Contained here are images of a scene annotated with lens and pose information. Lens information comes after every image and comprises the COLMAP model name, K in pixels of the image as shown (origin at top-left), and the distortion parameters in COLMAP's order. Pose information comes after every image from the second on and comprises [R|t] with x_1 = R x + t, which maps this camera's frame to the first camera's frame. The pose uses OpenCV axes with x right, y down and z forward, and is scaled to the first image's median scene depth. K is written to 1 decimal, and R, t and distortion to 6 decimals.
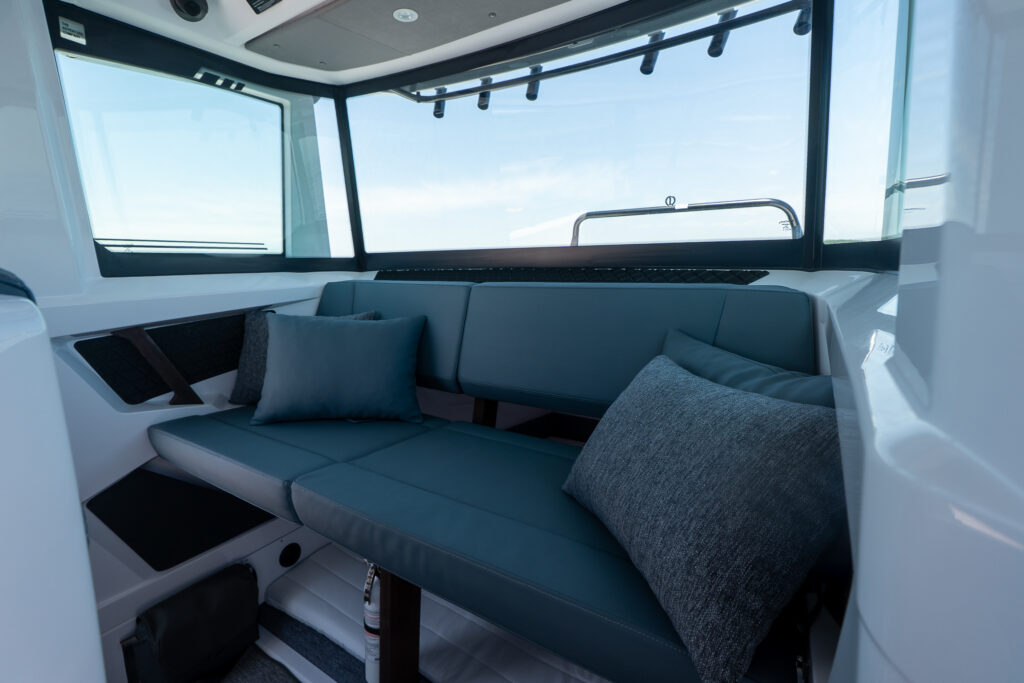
lens RADIAL K [[430.9, 0, 512.1], [0, 430.9, 338.1], [0, 0, 1]] dist [-0.011091, 0.000310]
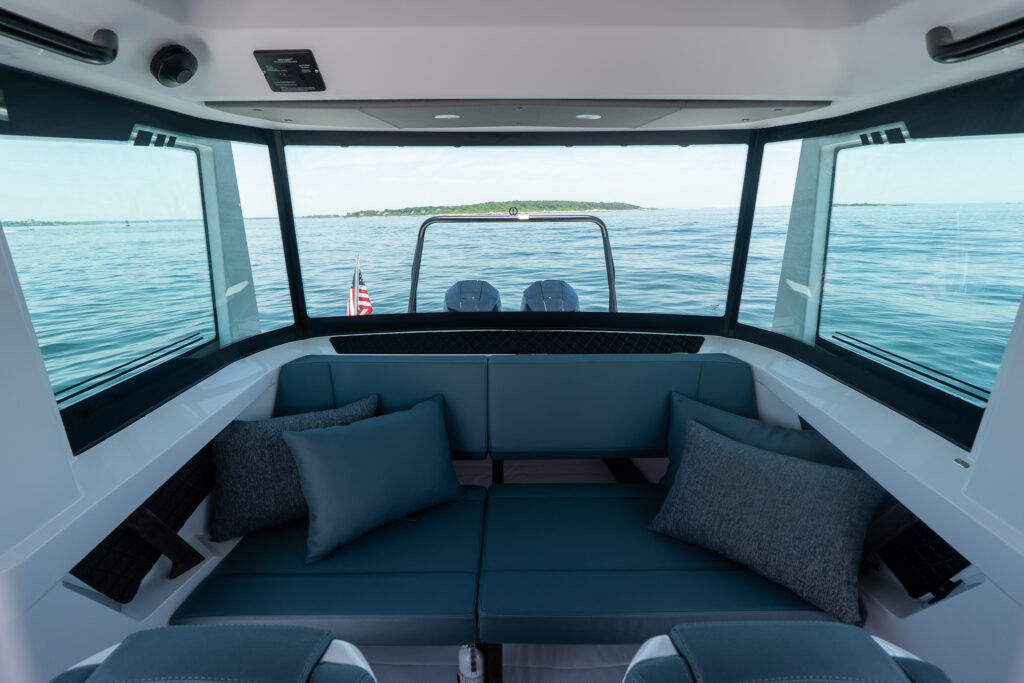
lens RADIAL K [[439.0, 0, 500.8], [0, 439.0, 339.0], [0, 0, 1]] dist [-0.000004, 0.000249]
pose [[0.859456, -0.130720, 0.494214, -0.592651], [0.081741, 0.989456, 0.119563, -0.303981], [-0.504632, -0.062362, 0.861079, 0.030009]]
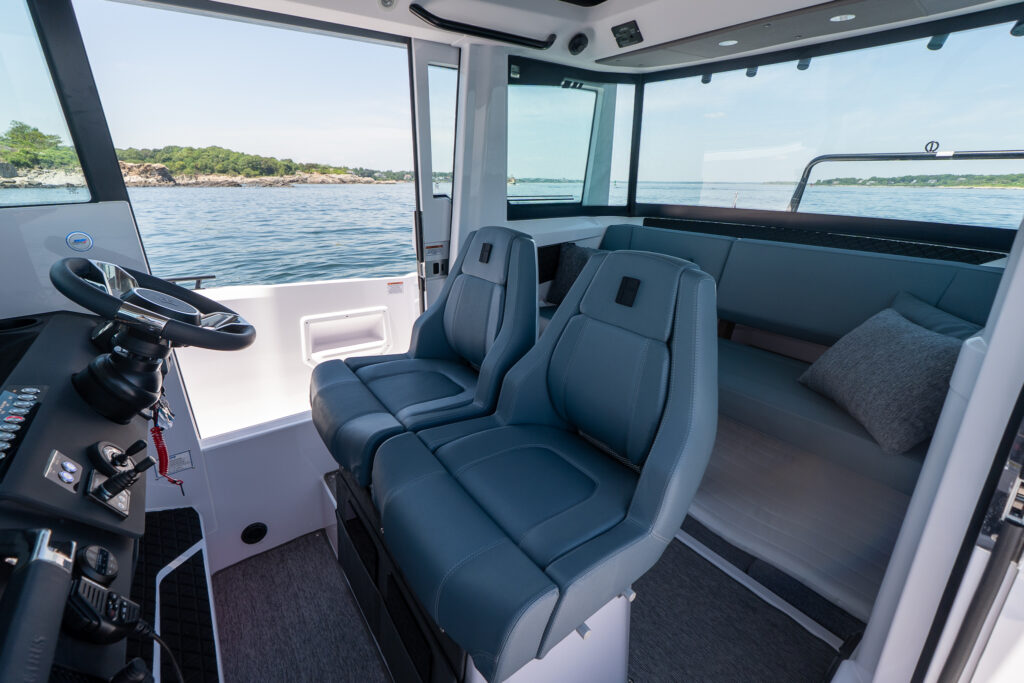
lens RADIAL K [[436.0, 0, 510.9], [0, 436.0, 336.1], [0, 0, 1]] dist [-0.006588, -0.000087]
pose [[0.930008, 0.155371, -0.333085, -0.244647], [-0.094350, 0.976808, 0.192207, -0.021739], [0.355223, -0.147328, 0.923098, -0.592180]]
